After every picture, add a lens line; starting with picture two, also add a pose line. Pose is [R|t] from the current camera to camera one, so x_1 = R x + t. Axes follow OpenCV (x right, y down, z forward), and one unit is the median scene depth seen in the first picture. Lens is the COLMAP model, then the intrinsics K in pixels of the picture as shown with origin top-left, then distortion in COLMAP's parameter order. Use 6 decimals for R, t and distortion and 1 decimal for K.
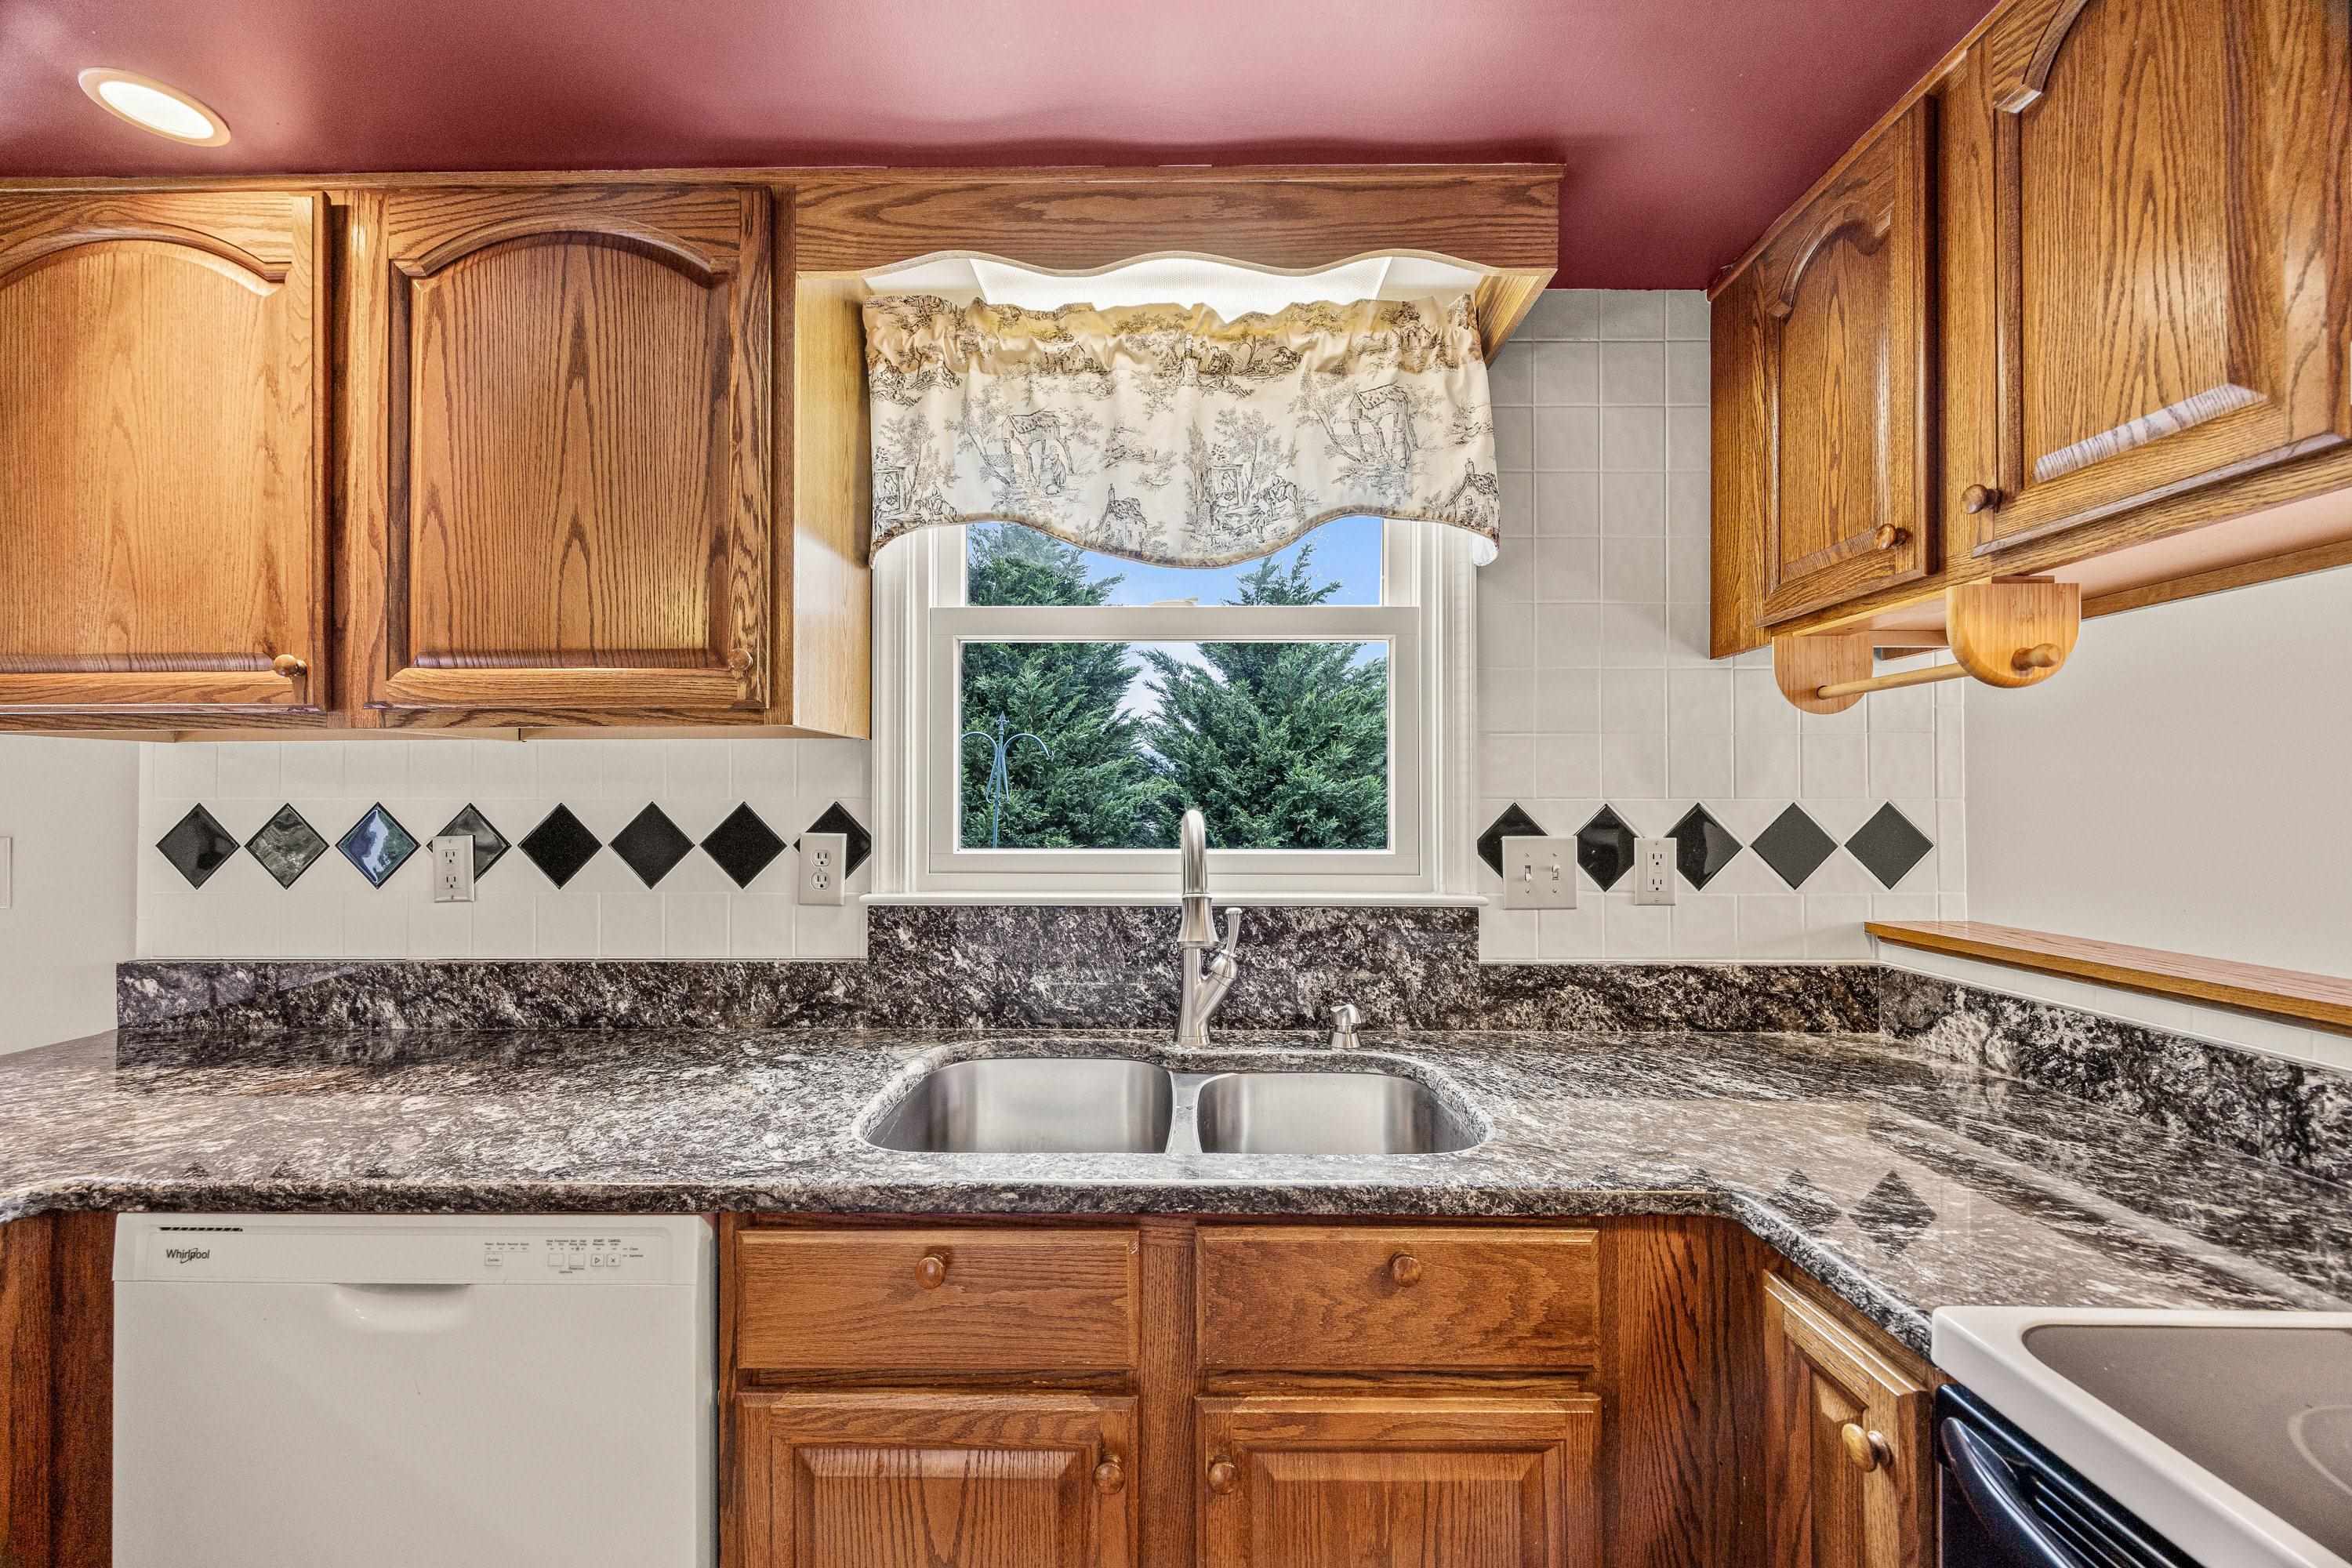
lens RADIAL K [[899.4, 0, 1181.1], [0, 899.4, 791.4], [0, 0, 1]] dist [0.001150, -0.000007]
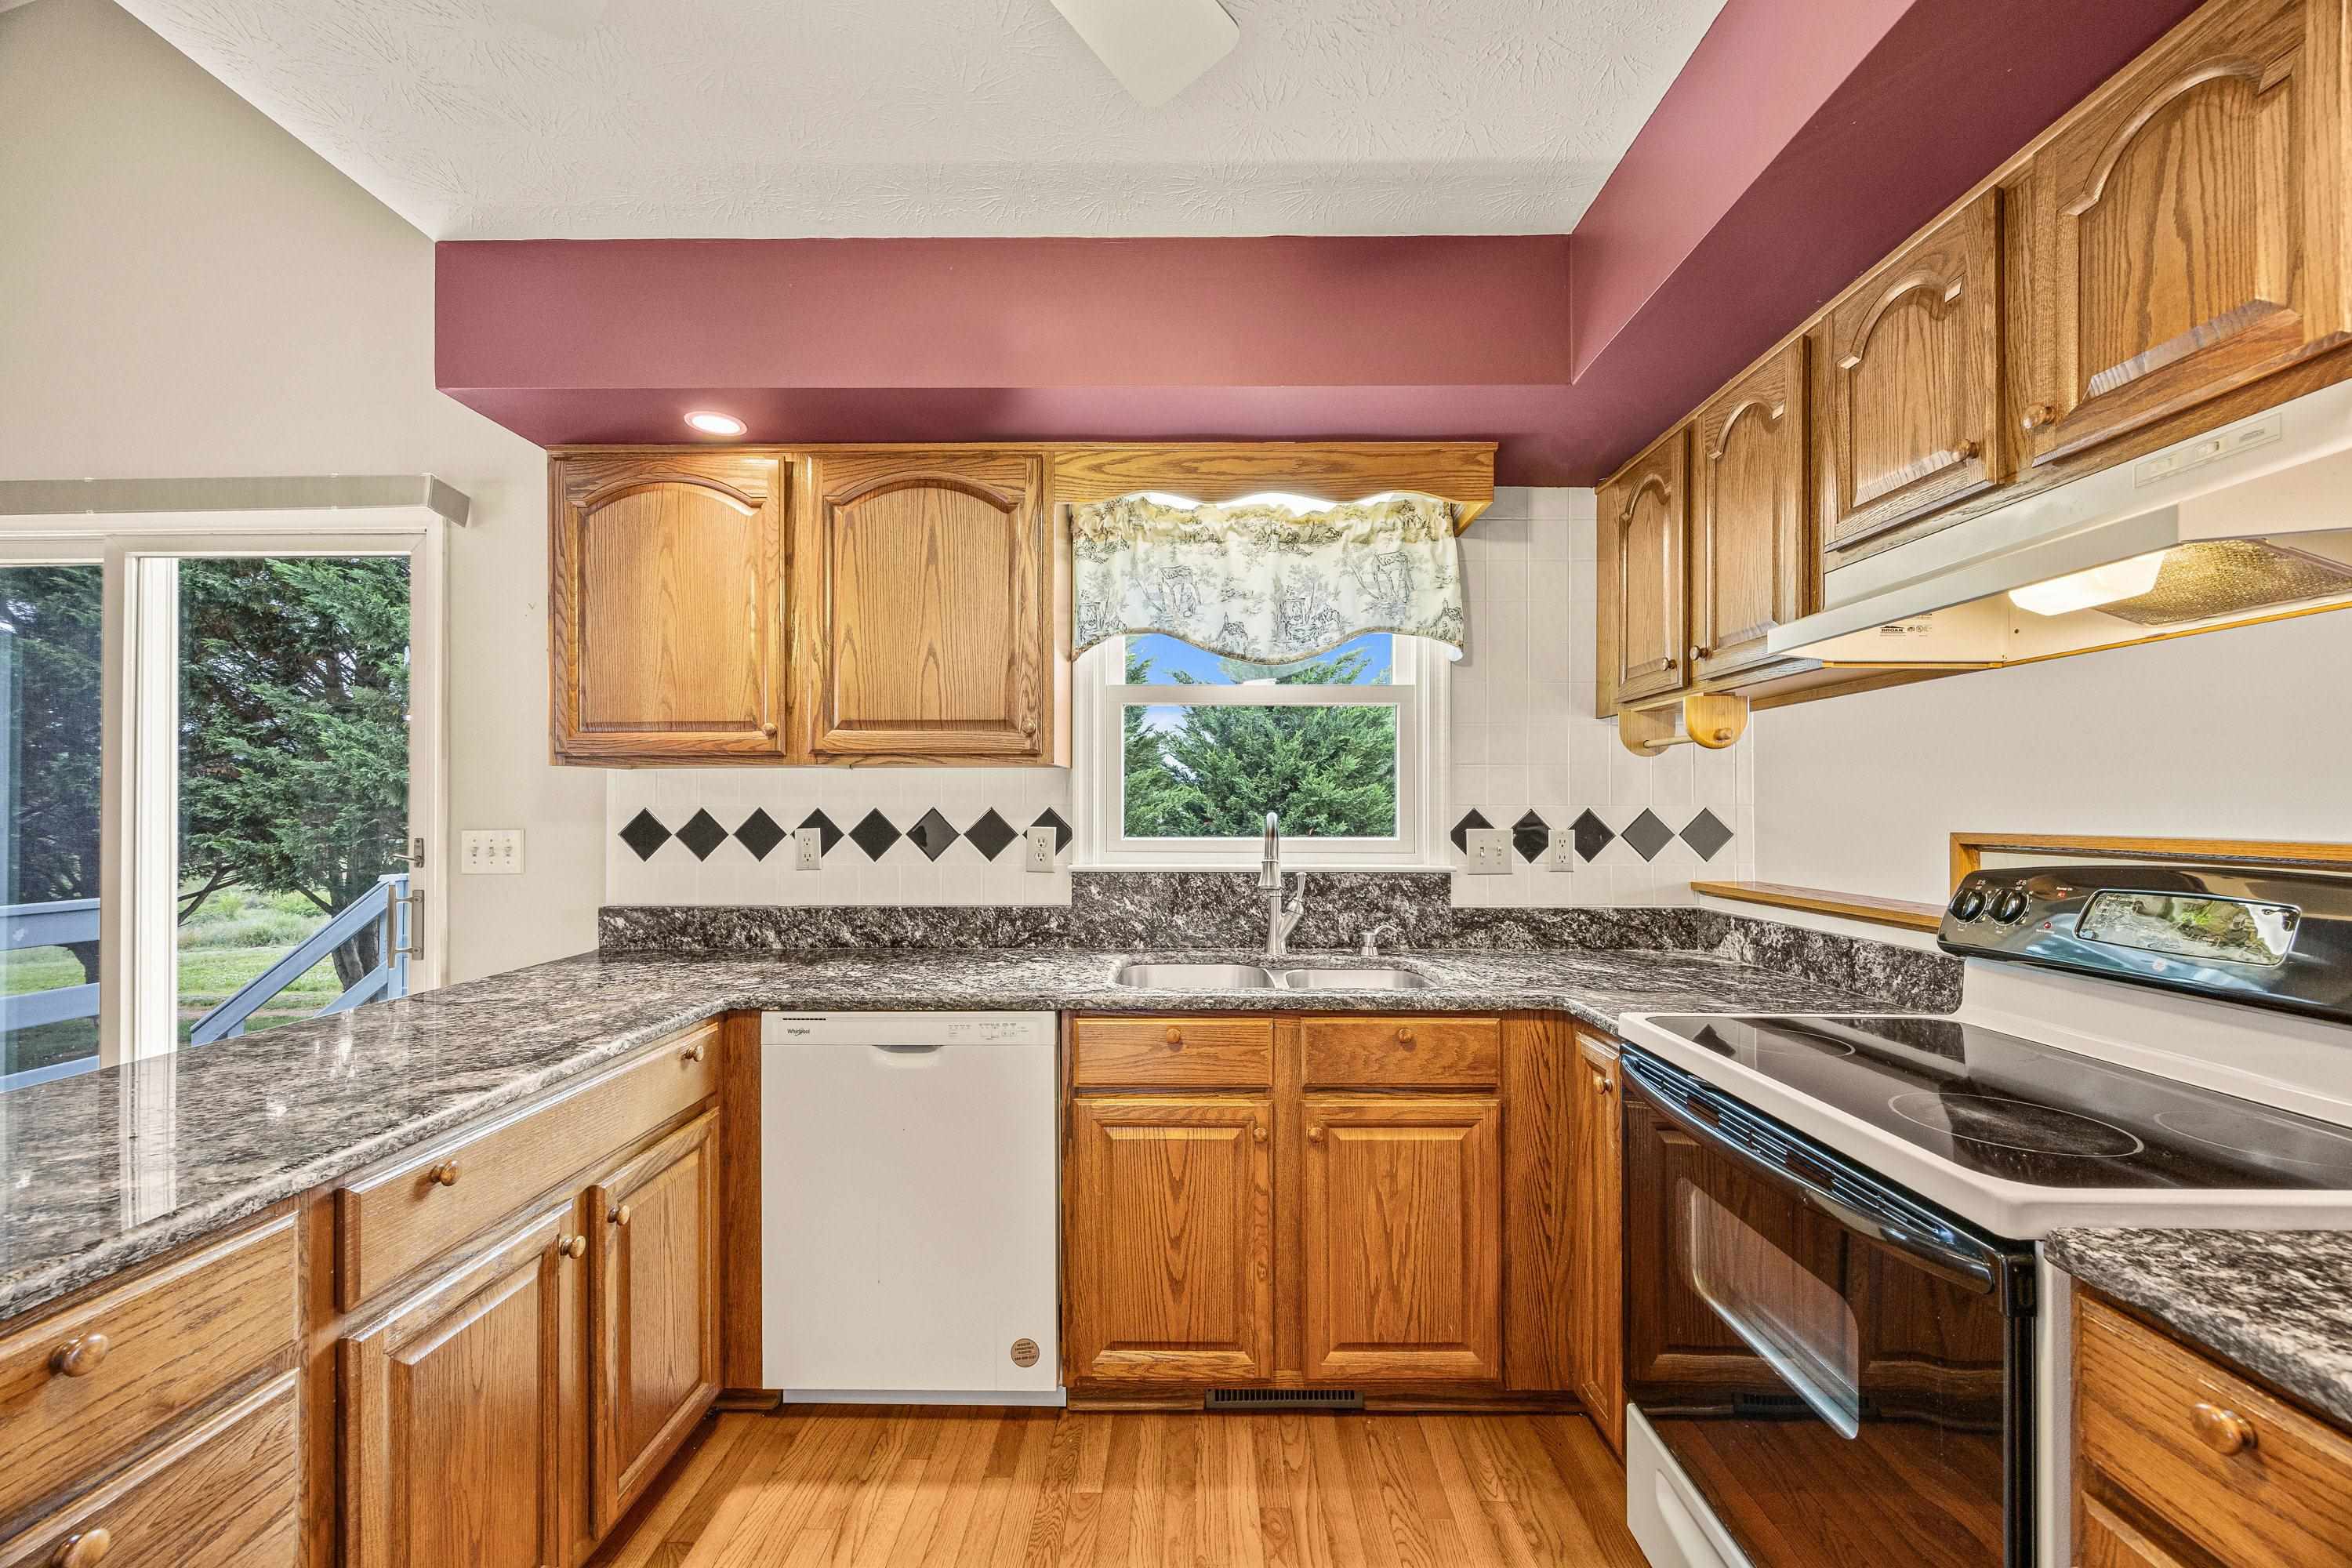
lens RADIAL K [[899.4, 0, 1188.8], [0, 899.4, 799.7], [0, 0, 1]] dist [0.001150, -0.000007]
pose [[0.999991, 0.000415, 0.004310, -0.156997], [-0.000422, 0.999998, 0.001844, -0.004899], [-0.004309, -0.001846, 0.999989, -0.652998]]
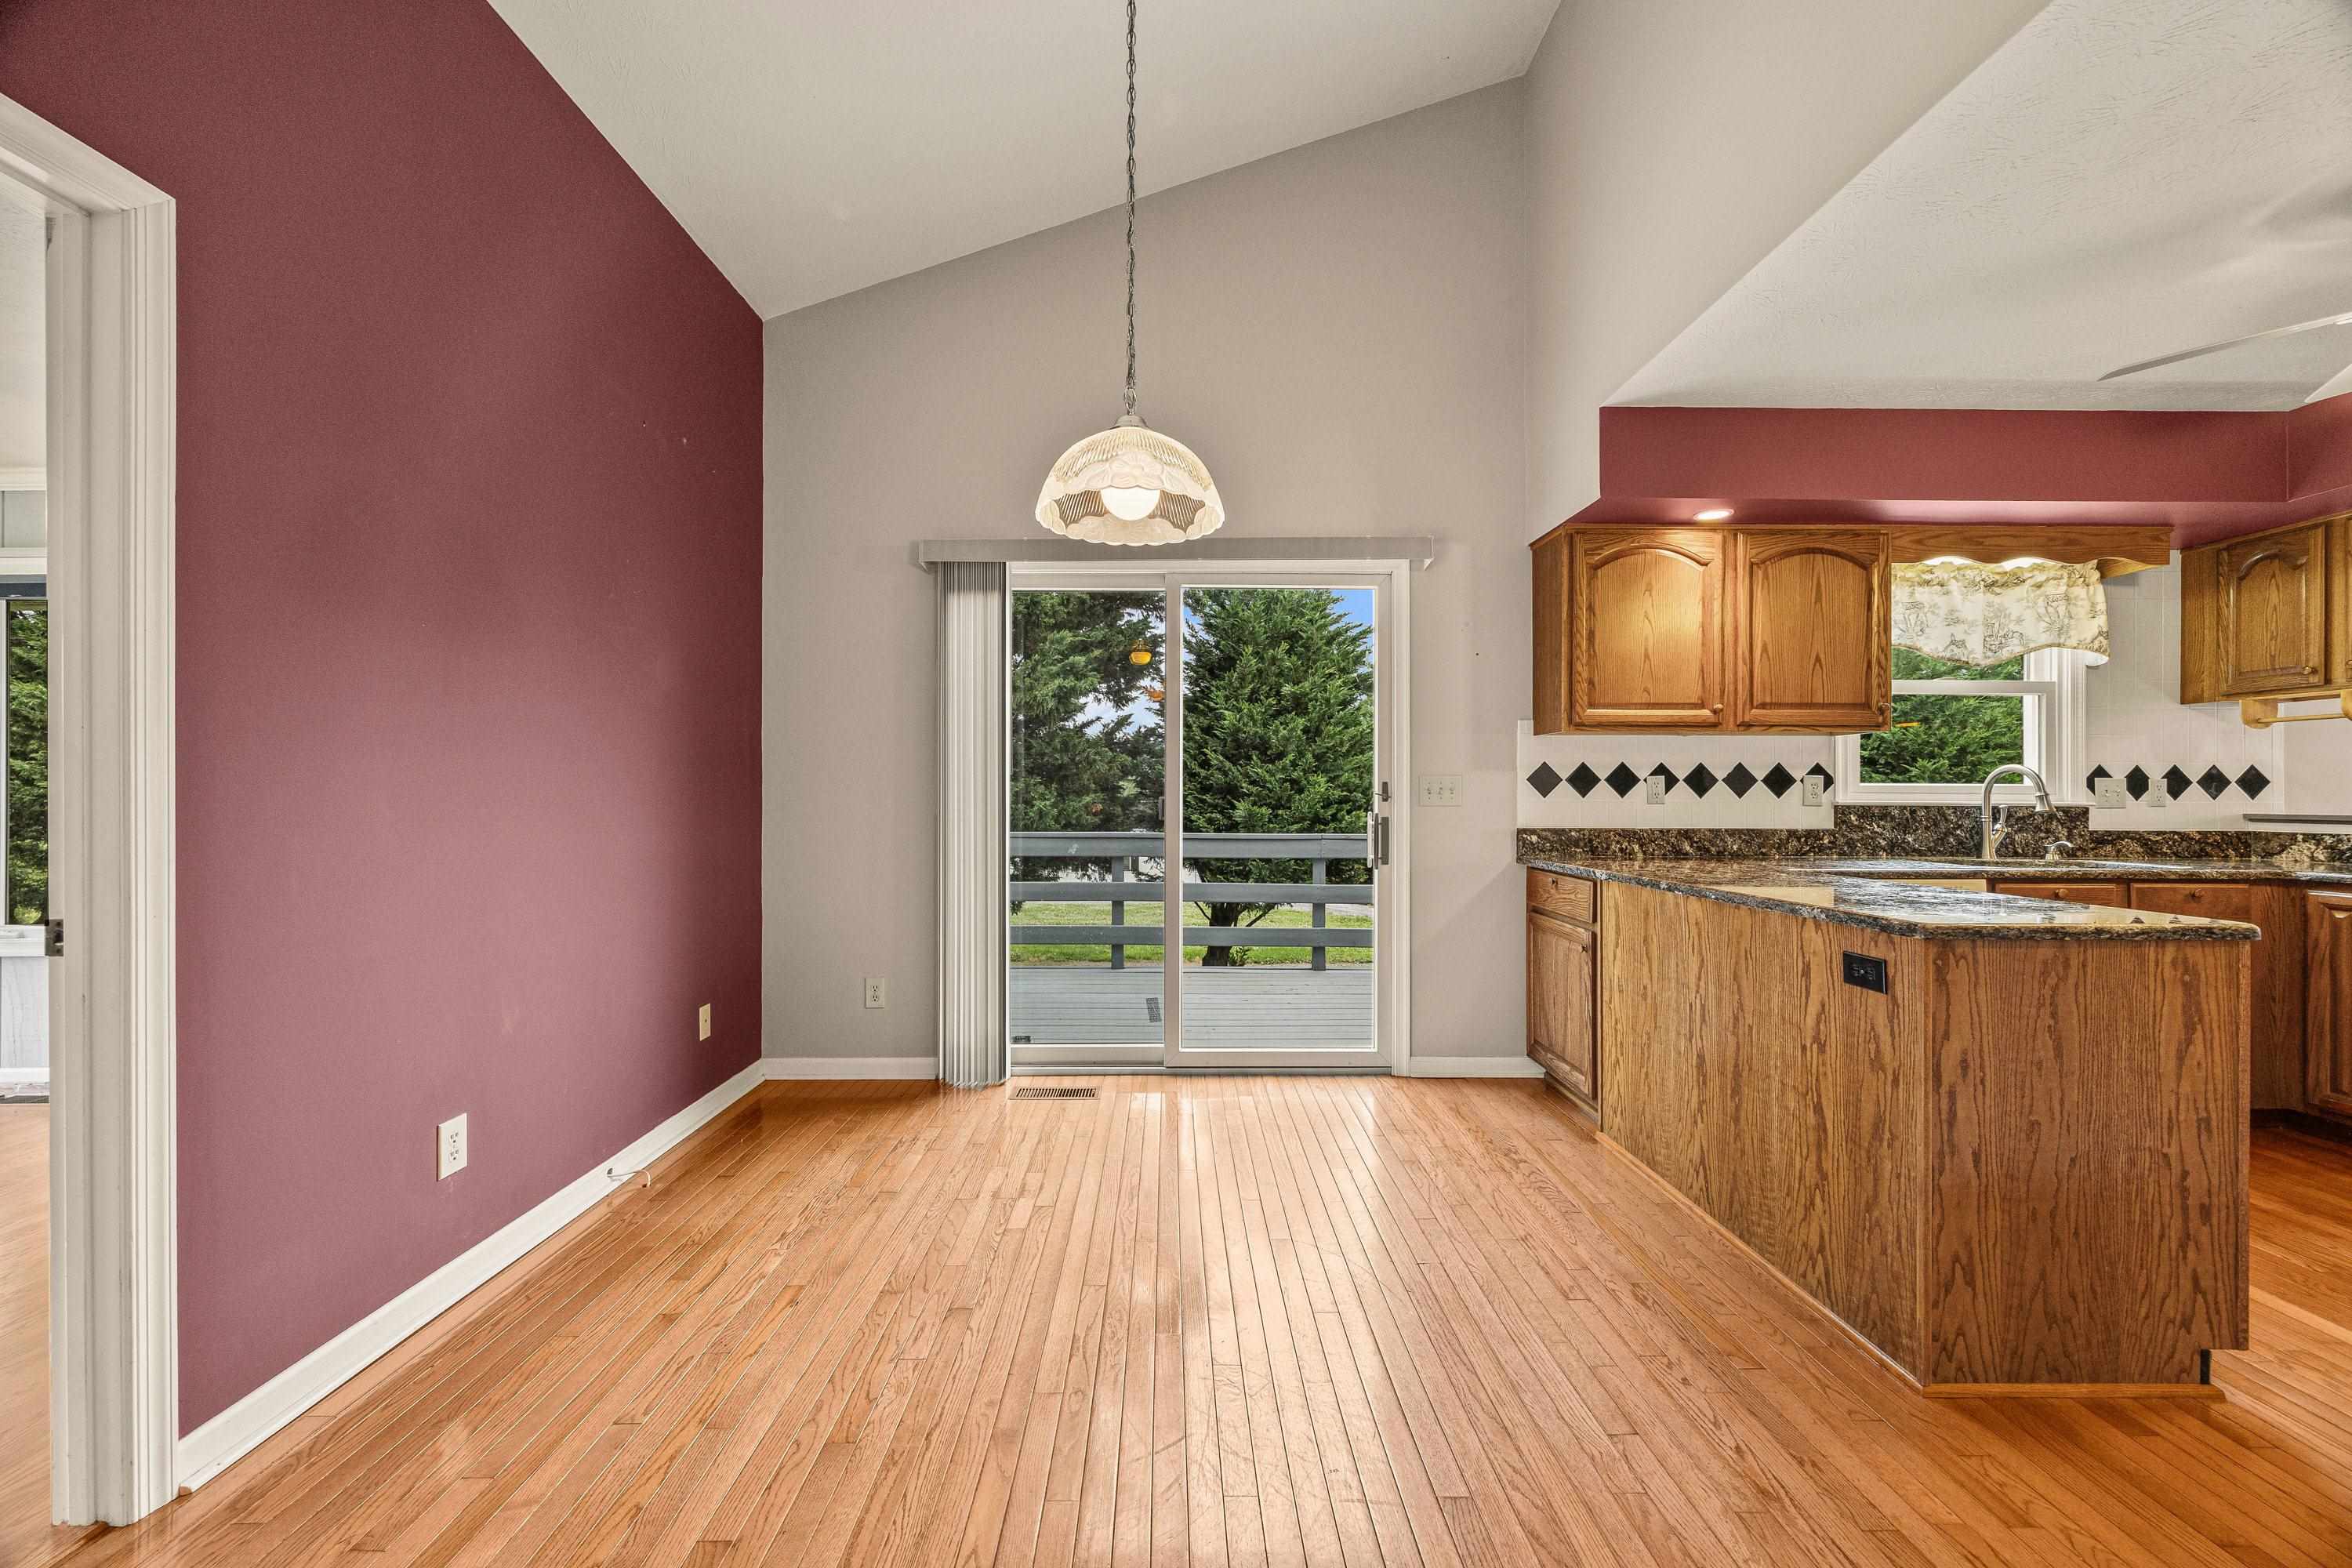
lens RADIAL K [[899.4, 0, 1183.2], [0, 899.4, 786.9], [0, 0, 1]] dist [0.001150, -0.000007]
pose [[0.999708, 0.004237, 0.023799, -2.313247], [-0.004302, 0.999987, 0.002691, 0.084586], [-0.023788, -0.002793, 0.999713, -1.458383]]
